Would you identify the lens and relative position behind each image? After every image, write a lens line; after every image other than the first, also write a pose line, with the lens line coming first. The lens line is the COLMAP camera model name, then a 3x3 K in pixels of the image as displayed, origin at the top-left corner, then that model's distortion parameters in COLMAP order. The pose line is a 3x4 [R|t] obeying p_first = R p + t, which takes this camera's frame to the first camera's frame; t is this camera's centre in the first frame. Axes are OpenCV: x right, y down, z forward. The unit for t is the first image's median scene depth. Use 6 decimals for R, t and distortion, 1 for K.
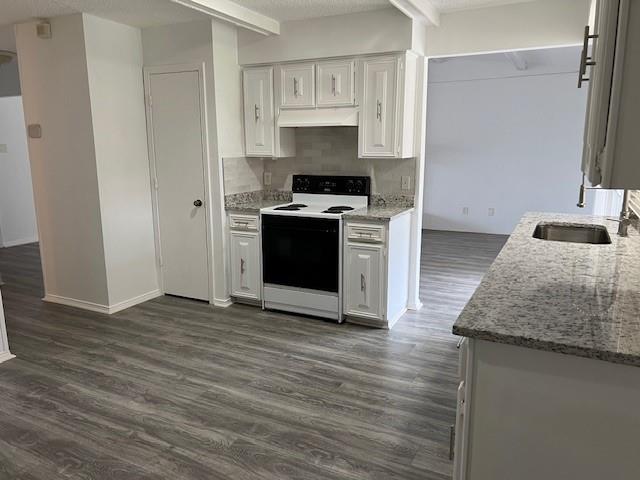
lens RADIAL K [[480.9, 0, 321.0], [0, 480.9, 237.9], [0, 0, 1]] dist [0.072118, -0.084052]
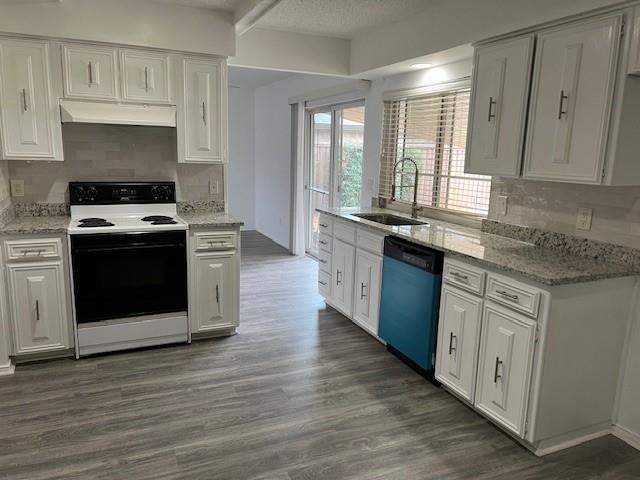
lens RADIAL K [[480.9, 0, 320.1], [0, 480.9, 240.7], [0, 0, 1]] dist [0.072118, -0.084052]
pose [[0.632202, -0.122431, 0.765069, -0.499097], [0.117942, 0.991136, 0.061148, -0.044255], [-0.765774, 0.051576, 0.641038, 0.217377]]
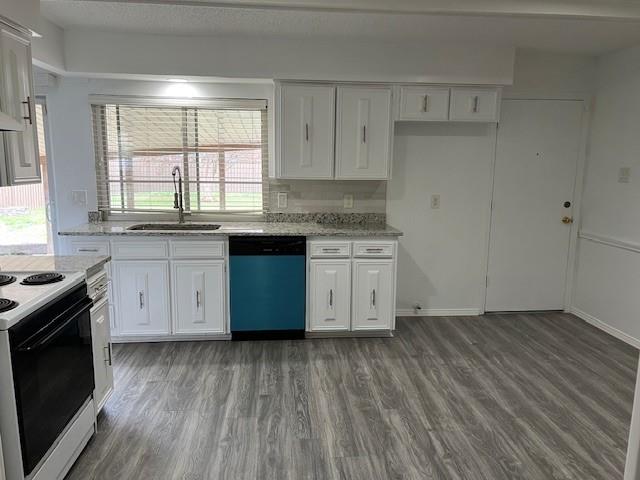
lens RADIAL K [[480.9, 0, 320.9], [0, 480.9, 240.6], [0, 0, 1]] dist [0.072118, -0.084052]
pose [[-0.532992, -0.140398, 0.834391, -0.662051], [0.150360, 0.954725, 0.256693, -0.206435], [-0.832653, 0.262275, -0.487751, 1.029591]]
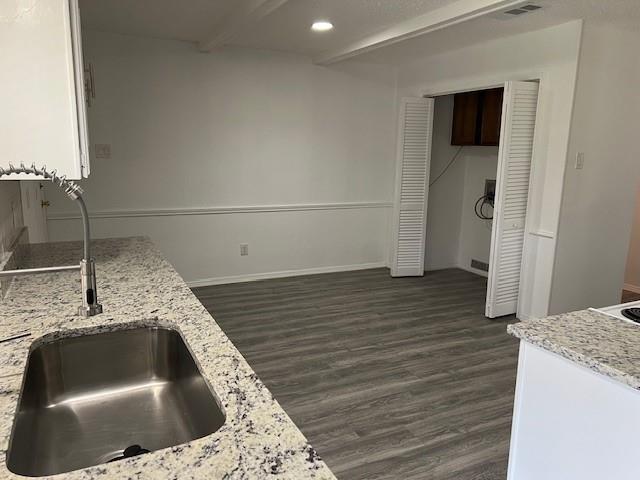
lens RADIAL K [[480.9, 0, 318.0], [0, 480.9, 240.9], [0, 0, 1]] dist [0.072118, -0.084052]
pose [[-0.602343, 0.144855, -0.784984, 0.552186], [-0.168618, 0.938117, 0.302499, -0.206969], [0.780225, 0.314570, -0.540643, 1.014495]]
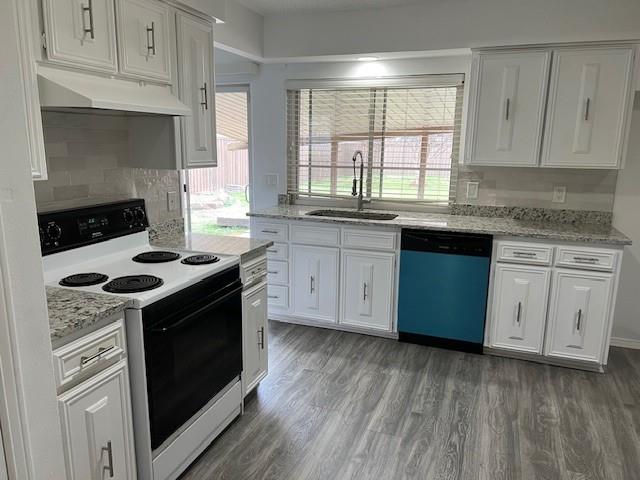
lens RADIAL K [[480.9, 0, 317.4], [0, 480.9, 244.2], [0, 0, 1]] dist [0.072118, -0.084052]
pose [[-0.110677, -0.203045, 0.972894, -0.600516], [0.176768, 0.959279, 0.220313, -0.187392], [-0.978010, 0.196360, -0.070278, 0.925254]]
